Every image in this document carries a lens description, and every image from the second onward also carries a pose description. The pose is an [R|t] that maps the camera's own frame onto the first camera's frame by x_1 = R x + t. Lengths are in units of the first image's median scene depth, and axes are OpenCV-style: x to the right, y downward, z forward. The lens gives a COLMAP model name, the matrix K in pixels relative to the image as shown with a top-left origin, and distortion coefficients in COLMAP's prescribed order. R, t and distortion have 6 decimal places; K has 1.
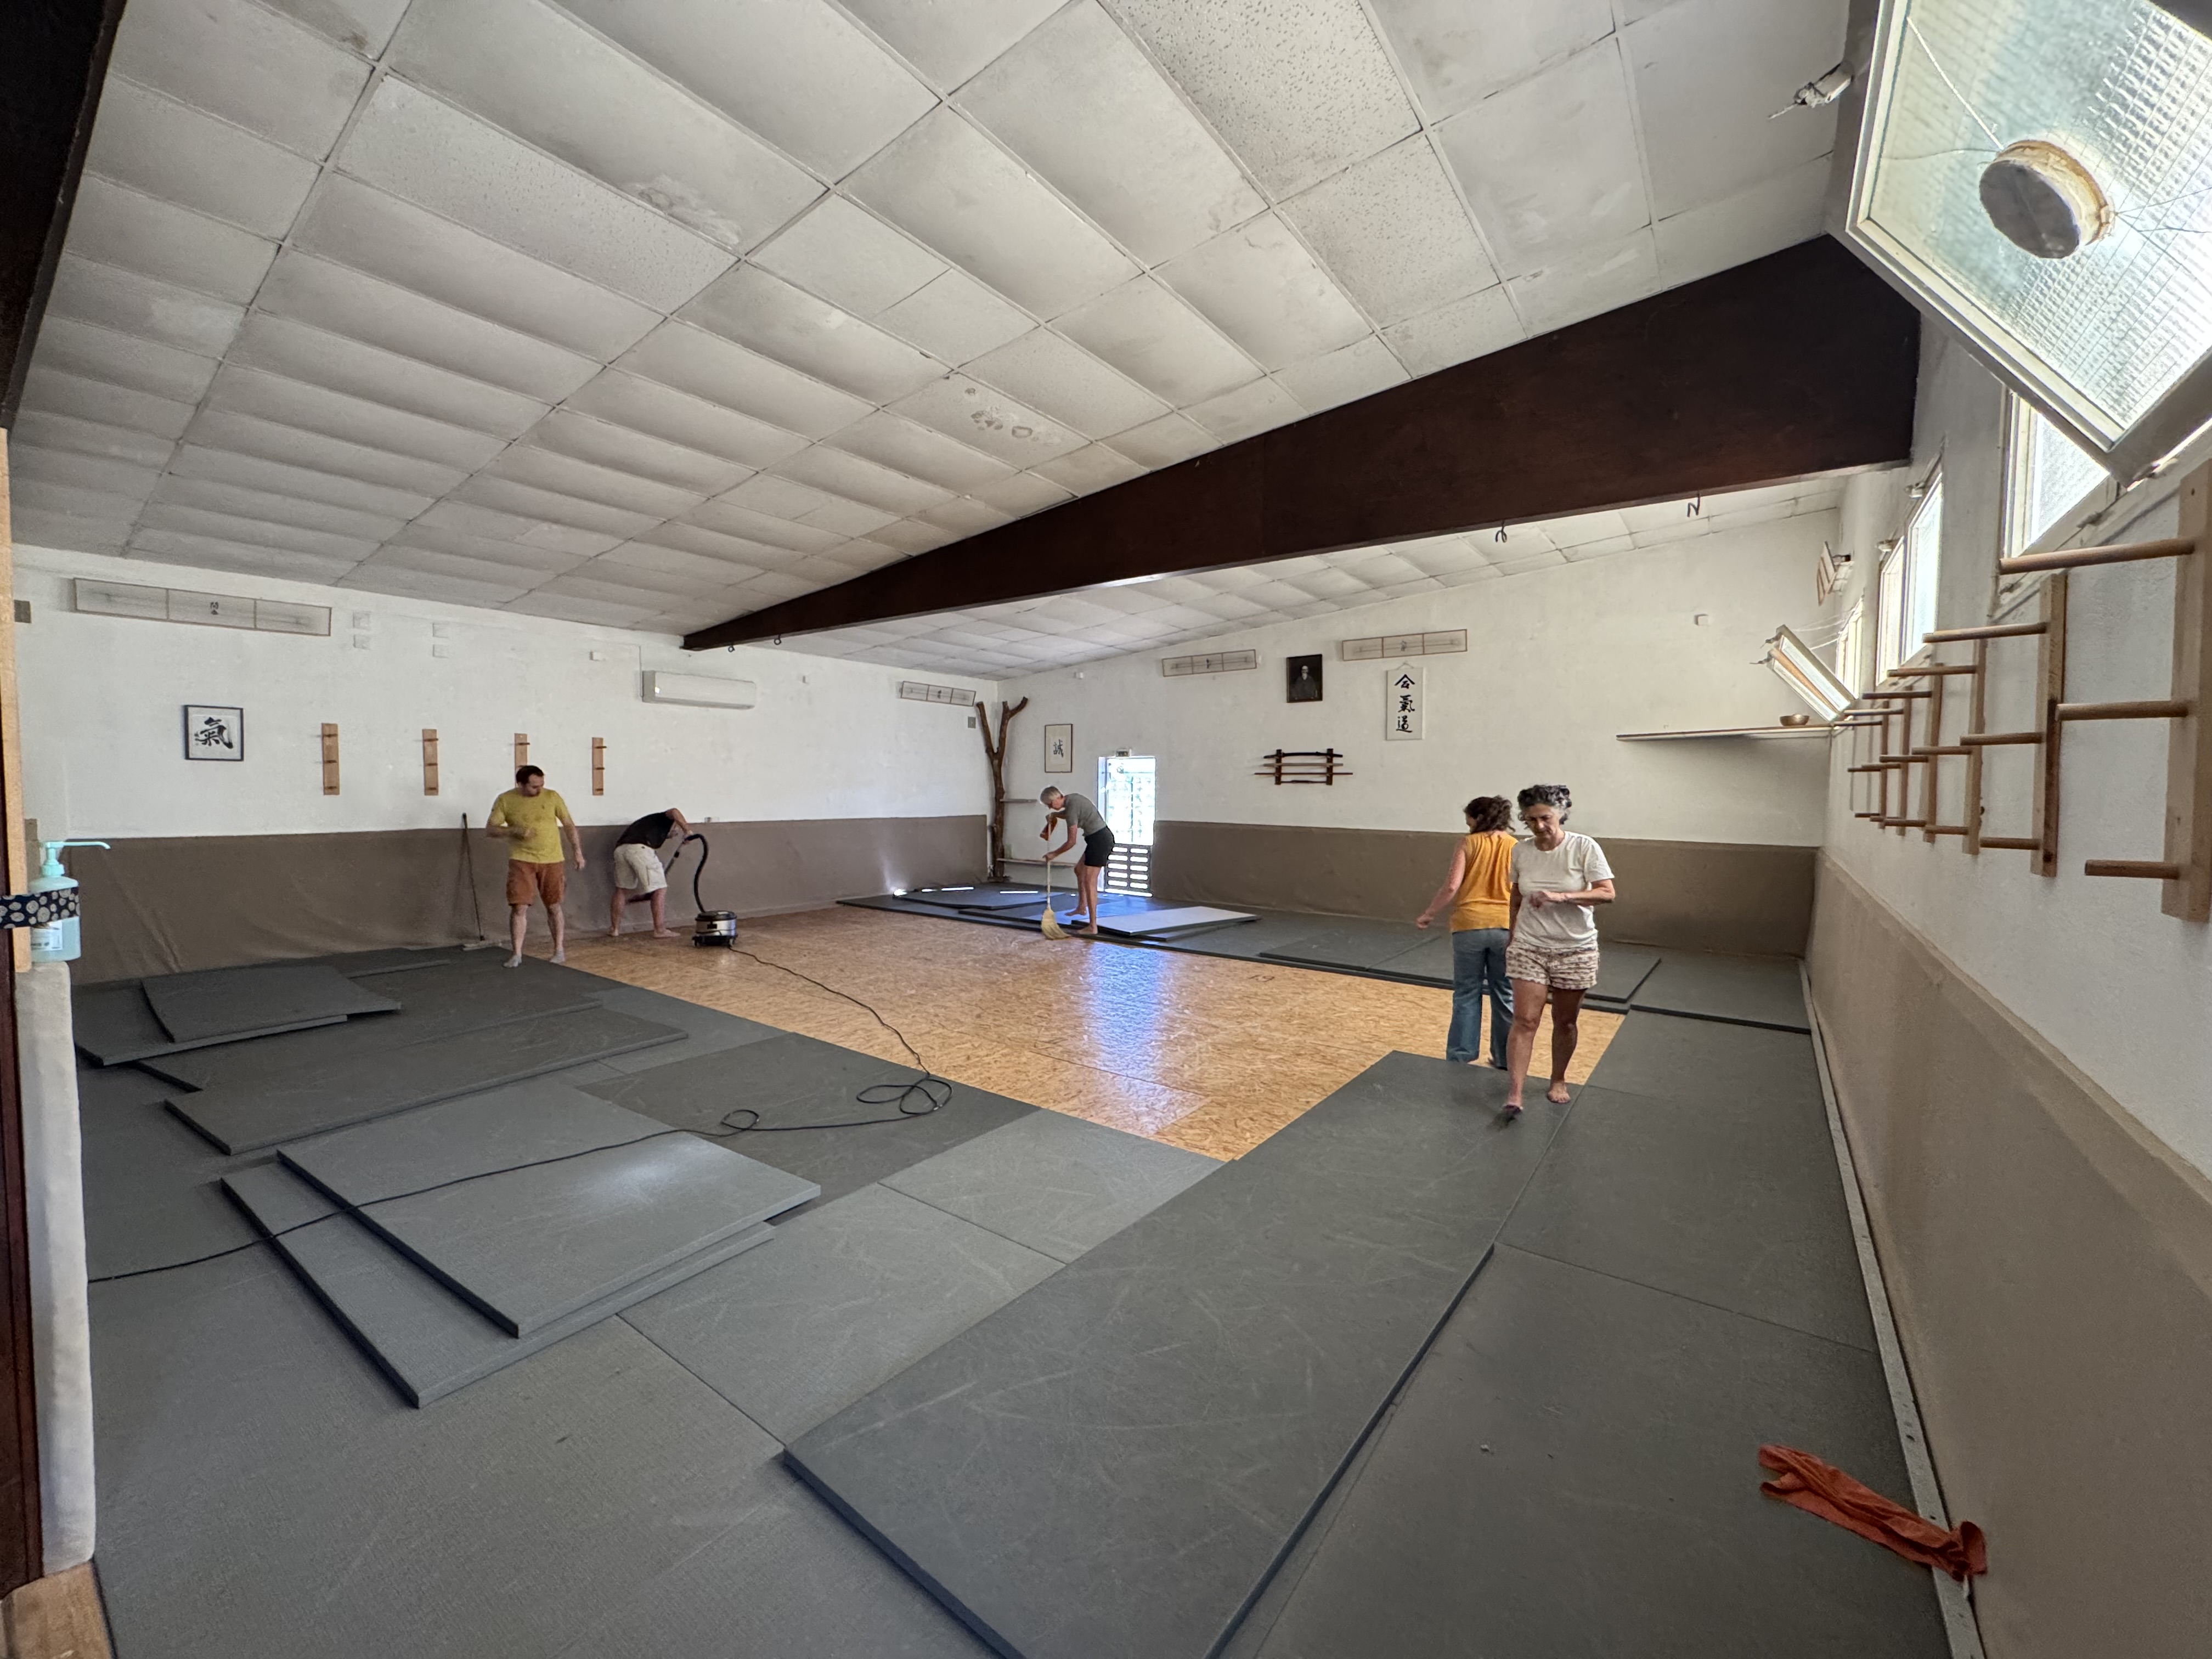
lens RADIAL K [[874.0, 0, 1089.5], [0, 874.0, 831.1], [0, 0, 1]] dist [-0.009227, 0.000585]
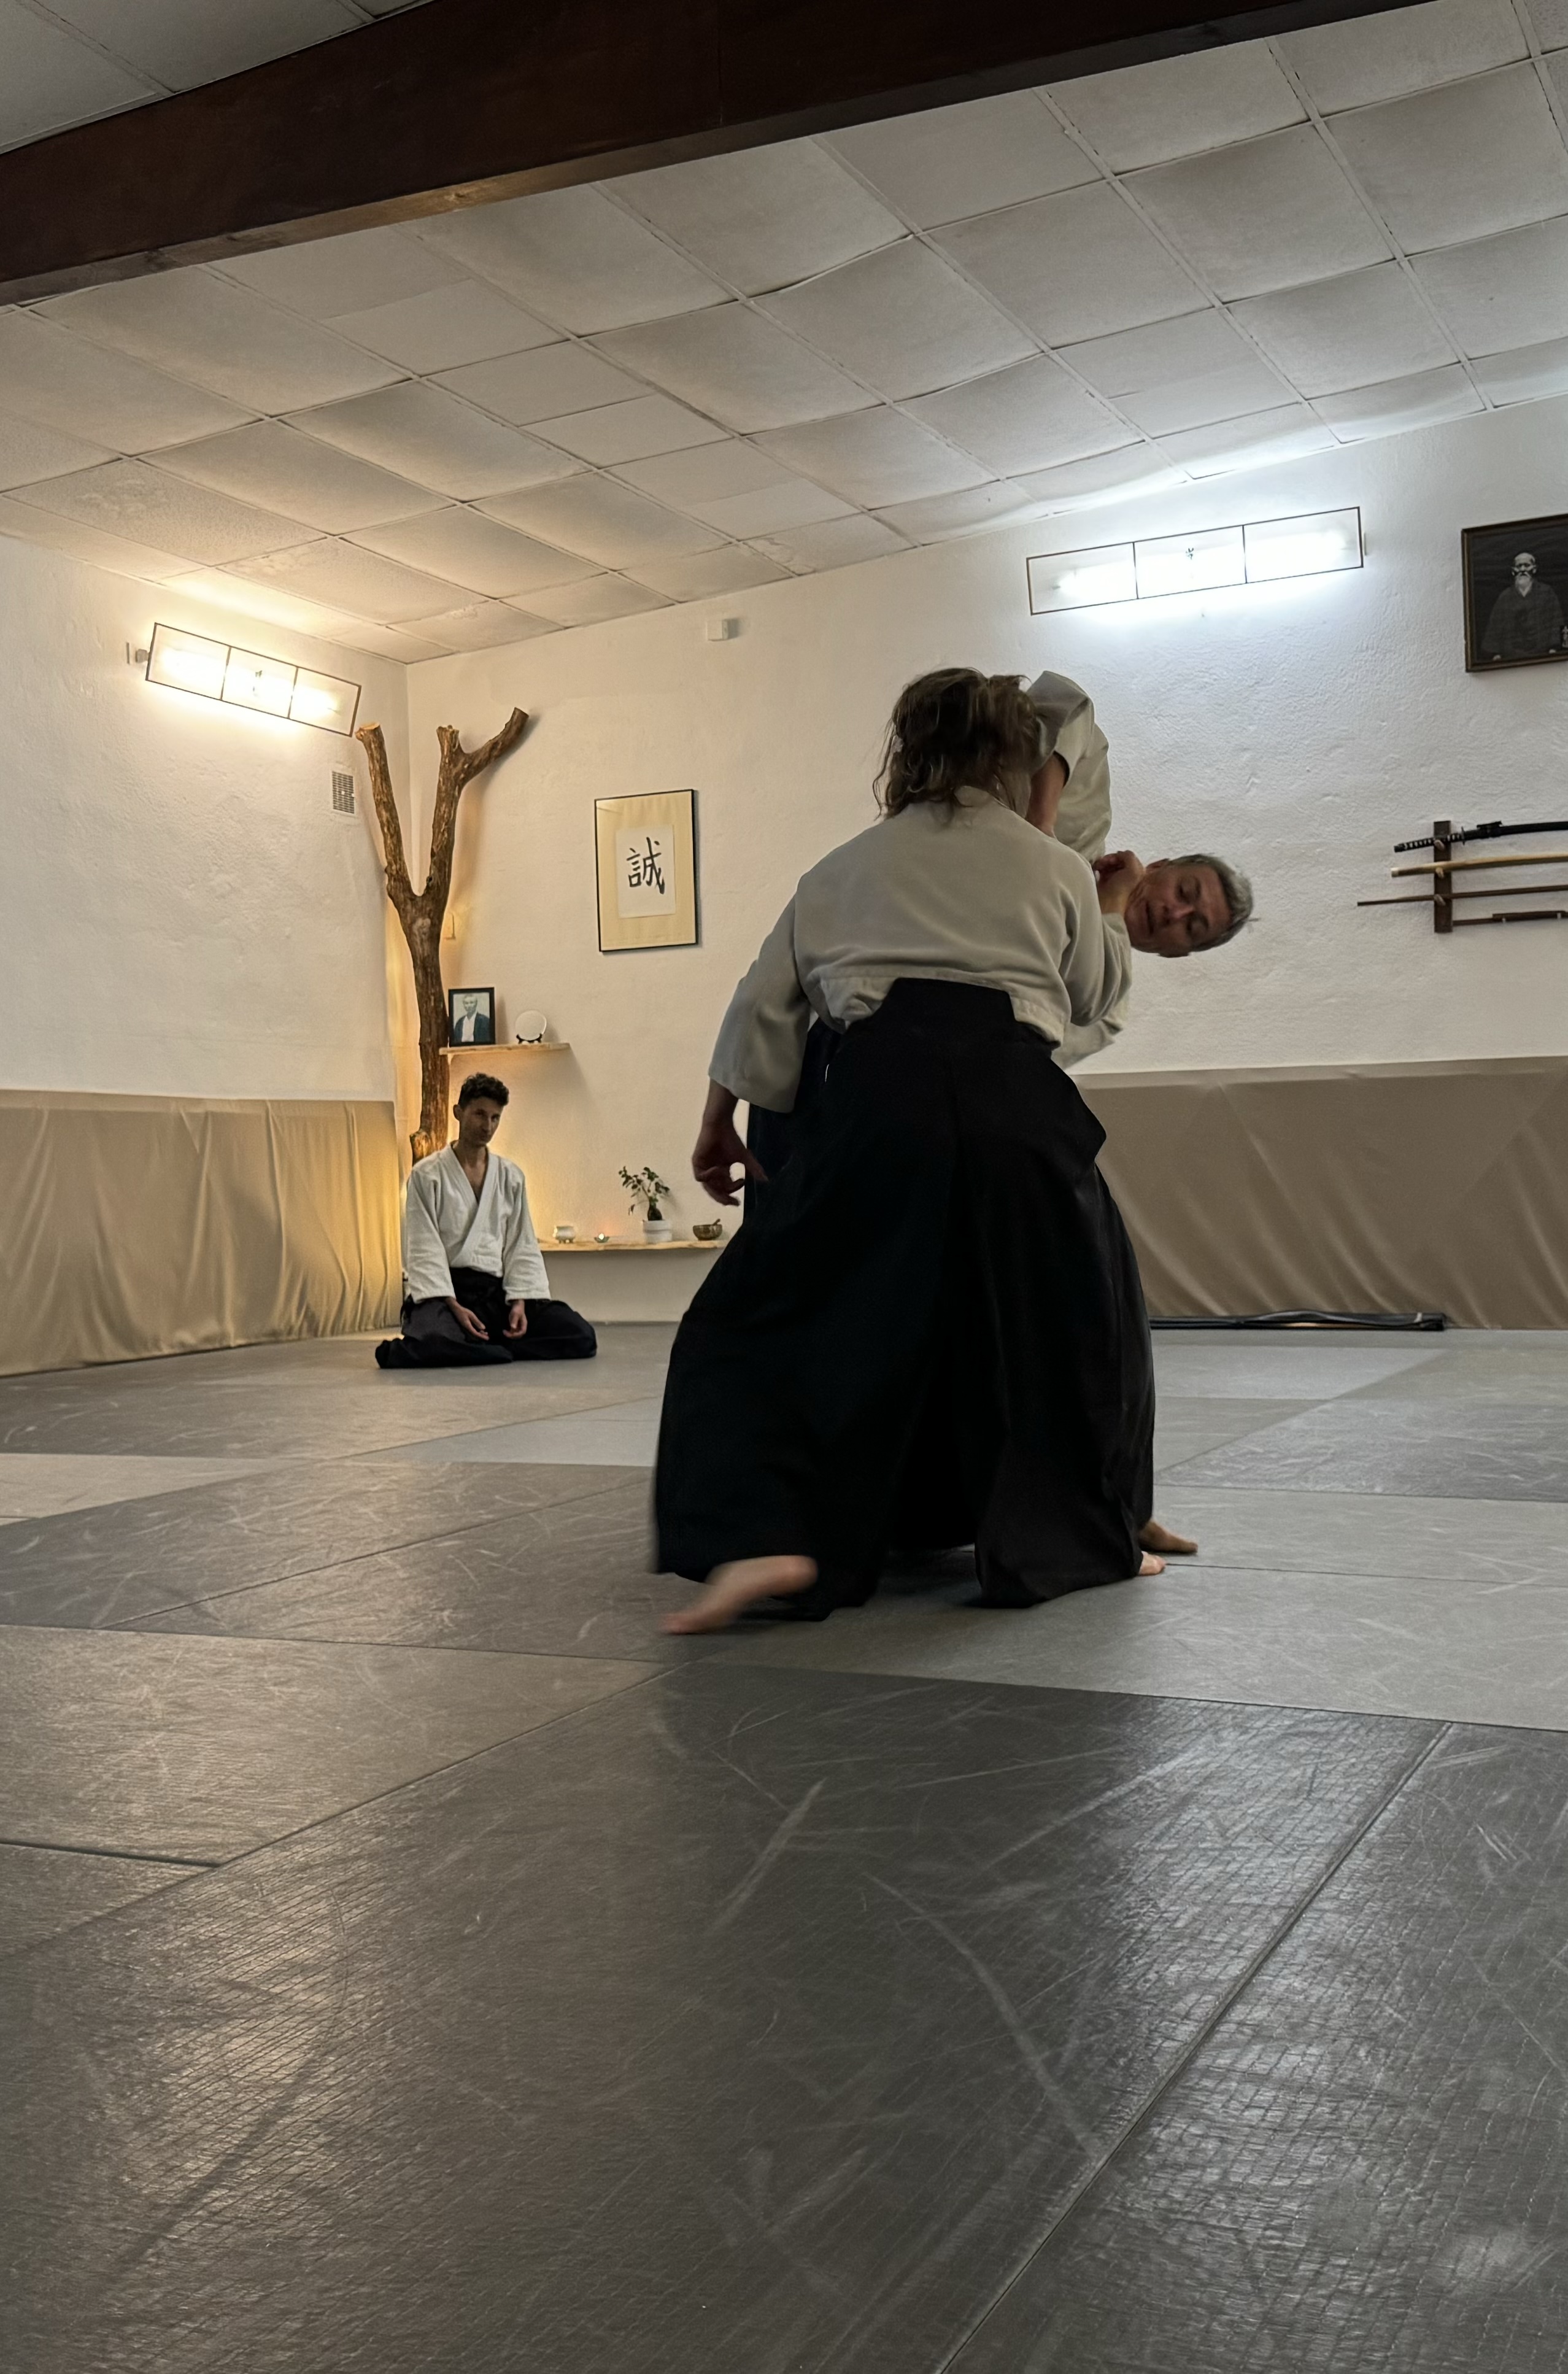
lens RADIAL K [[2425.3, 0, 780.5], [0, 2425.3, 1177.0], [0, 0, 1]] dist [0.060871, 0.000000]
pose [[0.975903, -0.031923, 0.215858, -0.193825], [0.043862, 0.997748, -0.050742, 0.063679], [-0.213752, 0.058987, 0.975105, 0.177773]]
